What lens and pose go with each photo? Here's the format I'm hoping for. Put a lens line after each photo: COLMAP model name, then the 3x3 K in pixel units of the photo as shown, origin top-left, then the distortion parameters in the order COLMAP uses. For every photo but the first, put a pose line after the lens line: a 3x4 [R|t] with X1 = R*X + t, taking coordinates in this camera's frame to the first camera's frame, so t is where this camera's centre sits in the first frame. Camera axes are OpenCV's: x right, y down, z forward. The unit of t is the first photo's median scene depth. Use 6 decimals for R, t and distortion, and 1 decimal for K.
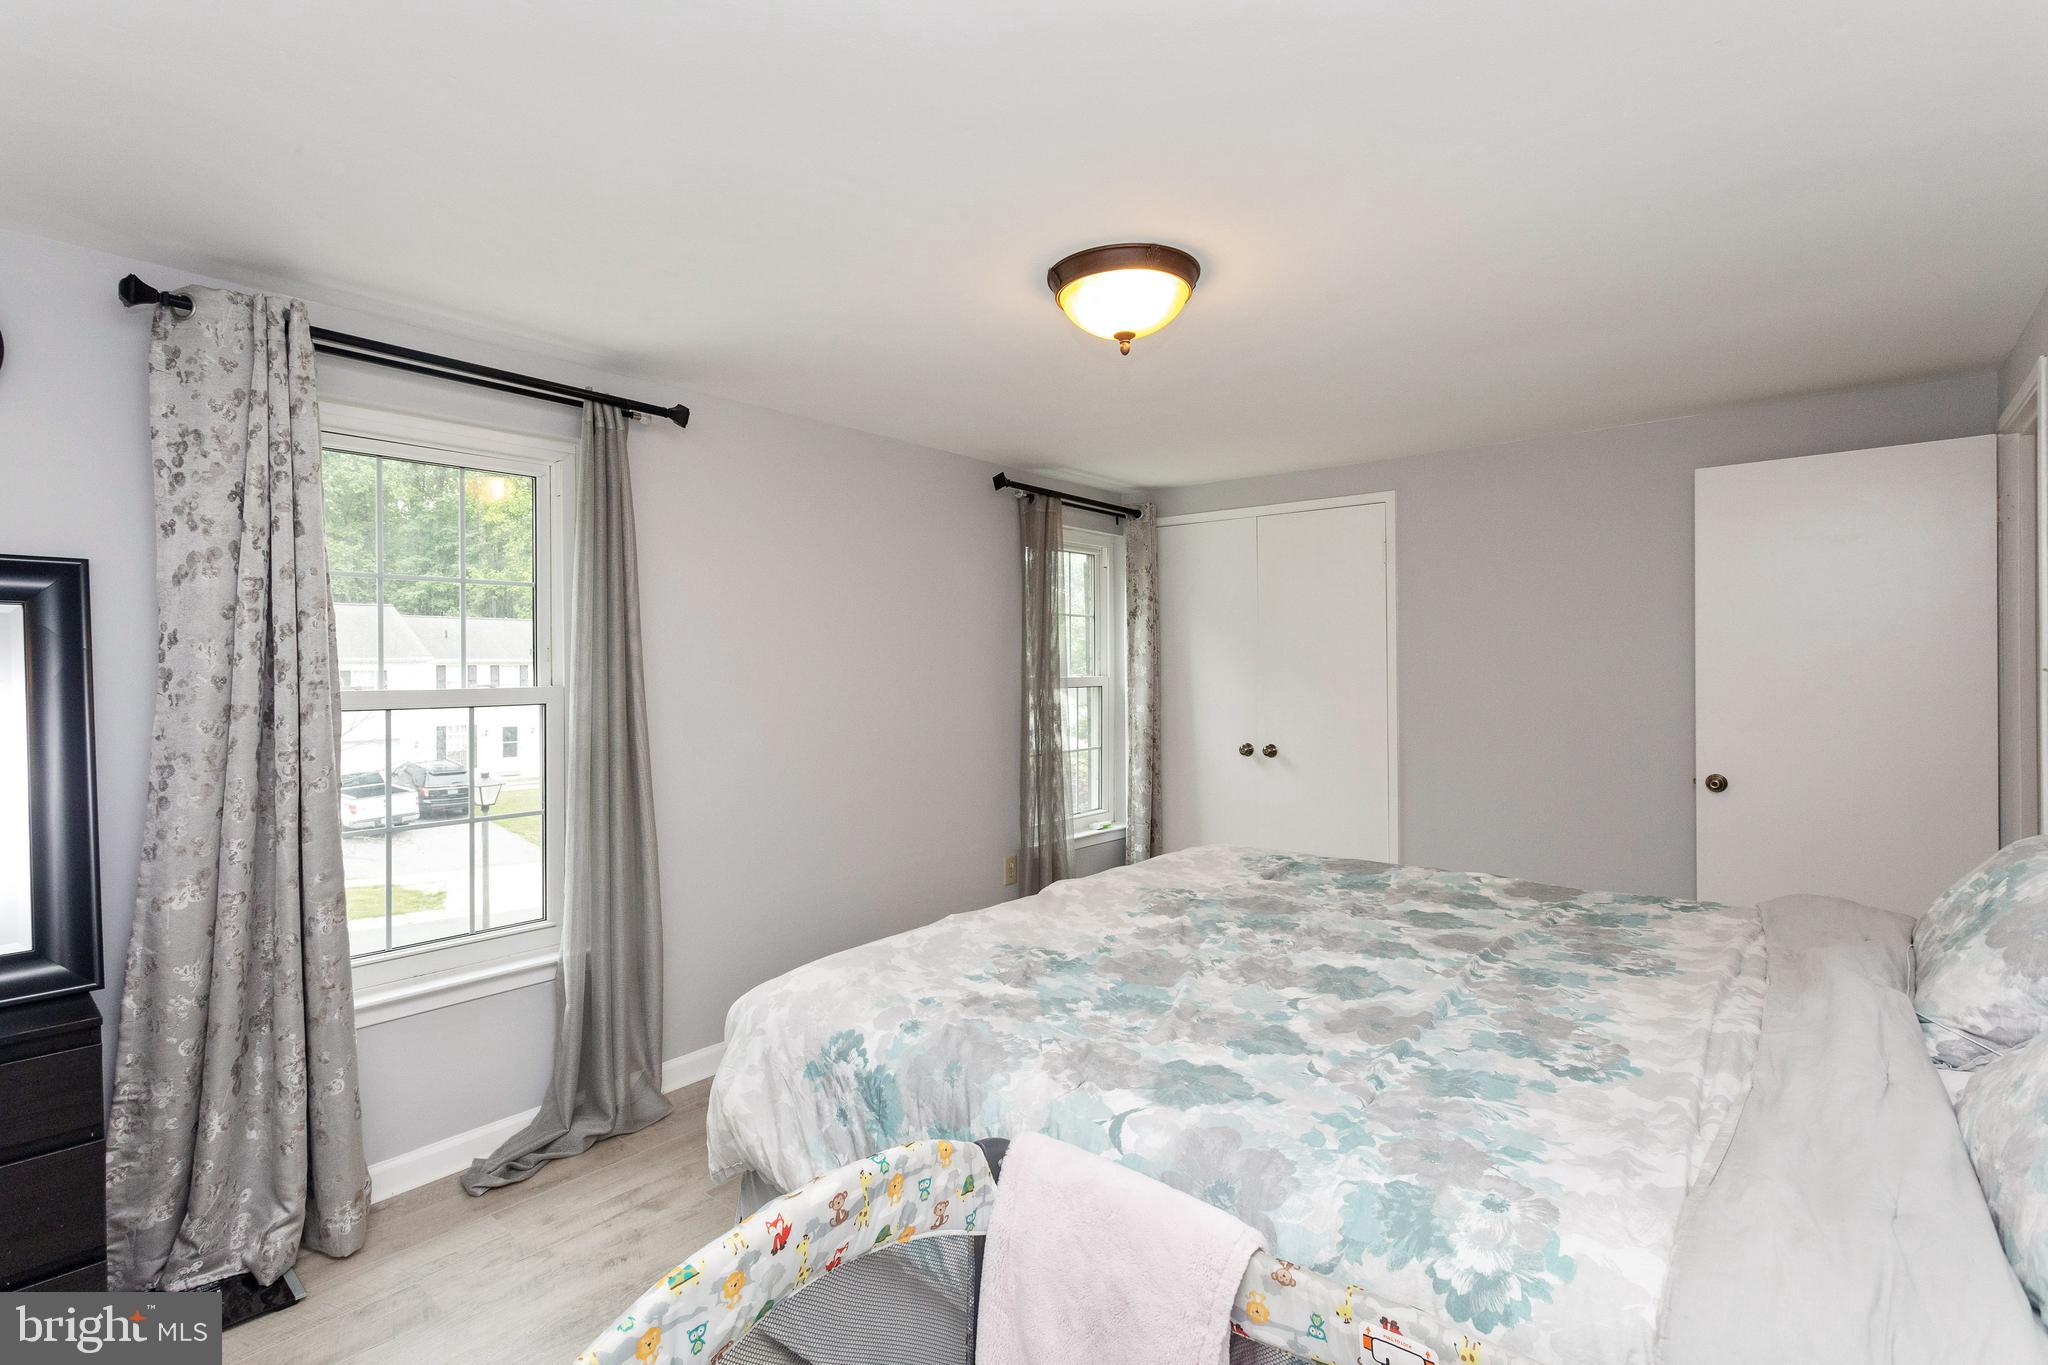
lens RADIAL K [[967.5, 0, 1020.5], [0, 967.5, 678.3], [0, 0, 1]] dist [0.003665, 0.000898]
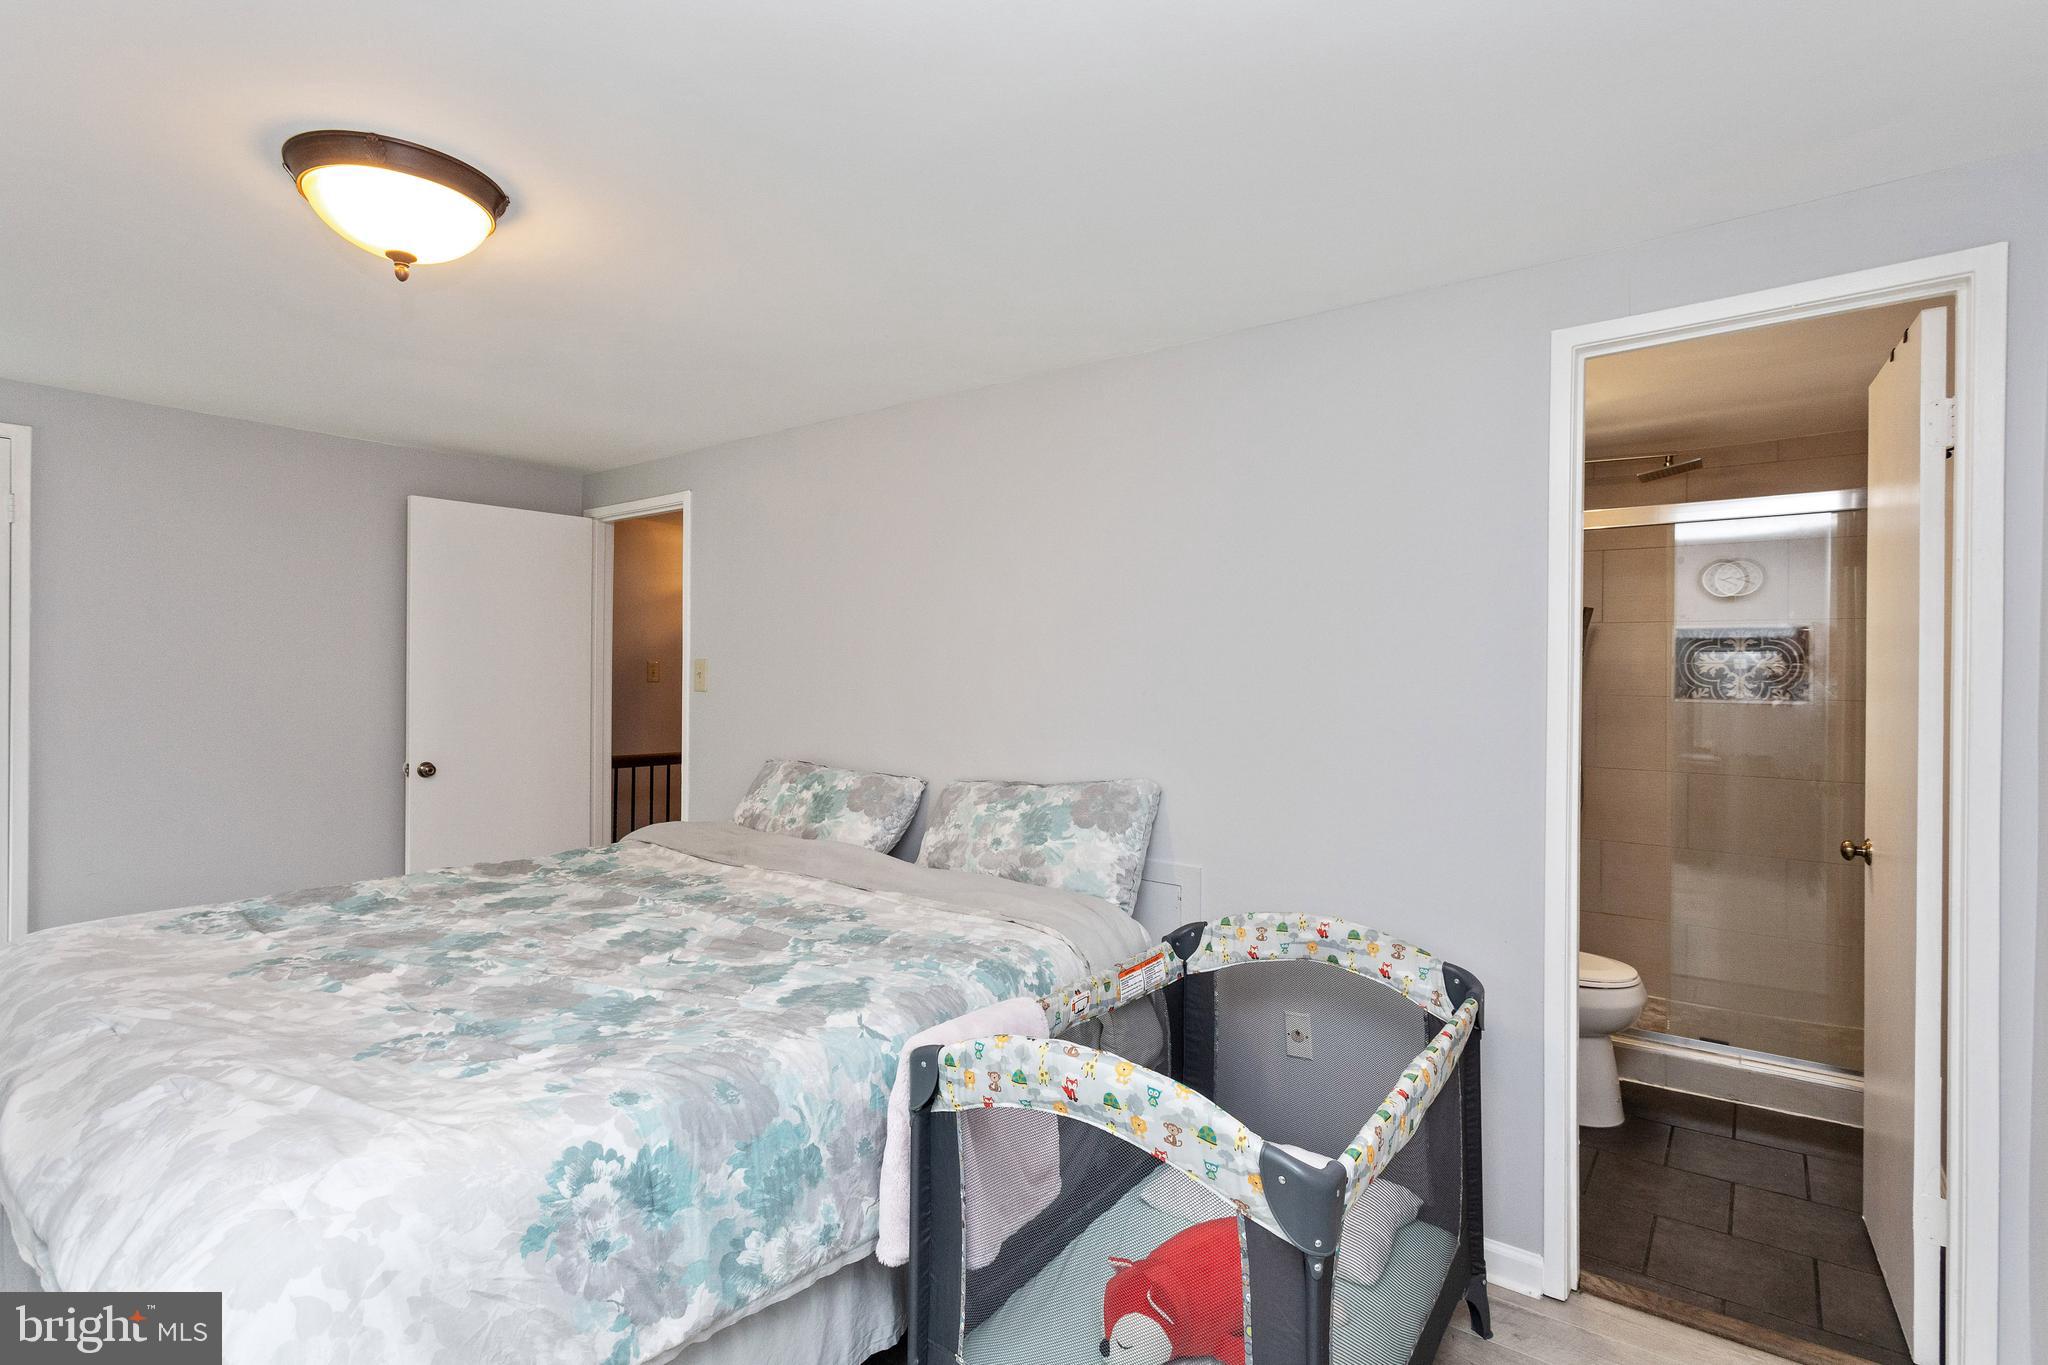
lens RADIAL K [[967.5, 0, 1020.5], [0, 967.5, 678.3], [0, 0, 1]] dist [0.003665, 0.000898]
pose [[-0.045833, 0.000587, 0.998949, -0.906981], [0.001086, 0.999999, -0.000538, -0.000260], [-0.998949, 0.001060, -0.045834, 0.659433]]
